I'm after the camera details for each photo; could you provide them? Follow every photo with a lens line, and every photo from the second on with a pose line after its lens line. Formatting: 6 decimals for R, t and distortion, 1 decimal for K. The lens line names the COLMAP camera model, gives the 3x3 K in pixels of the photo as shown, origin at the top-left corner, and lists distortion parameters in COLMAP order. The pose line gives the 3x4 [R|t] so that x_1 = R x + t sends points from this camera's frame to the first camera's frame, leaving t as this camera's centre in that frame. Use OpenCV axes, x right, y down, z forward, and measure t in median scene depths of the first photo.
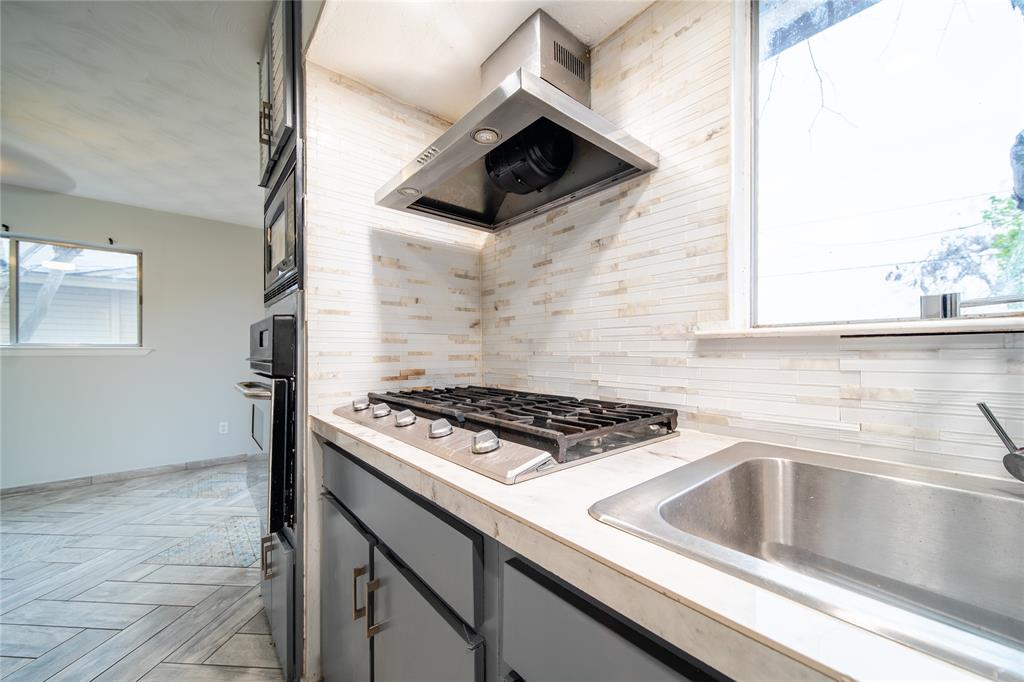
lens RADIAL K [[370.5, 0, 539.3], [0, 370.5, 353.7], [0, 0, 1]] dist [-0.000540, -0.000023]
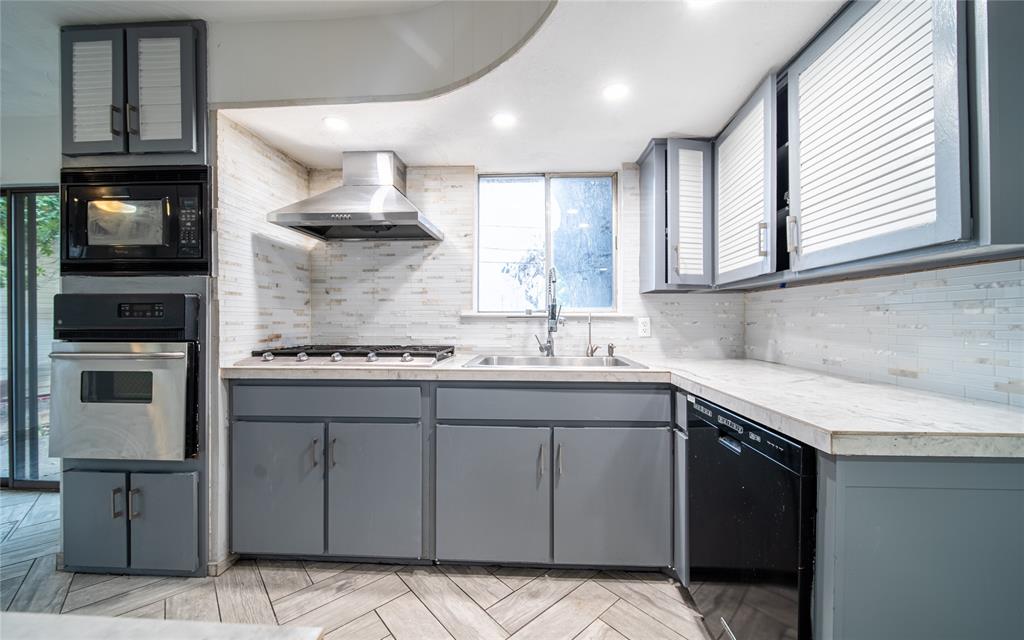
lens RADIAL K [[400.9, 0, 504.1], [0, 400.9, 320.5], [0, 0, 1]] dist [-0.000619, -0.000047]
pose [[0.718303, 0.001366, 0.695729, -0.854374], [0.001078, 0.999995, -0.003076, -0.004032], [-0.695730, 0.002960, 0.718298, -0.775990]]
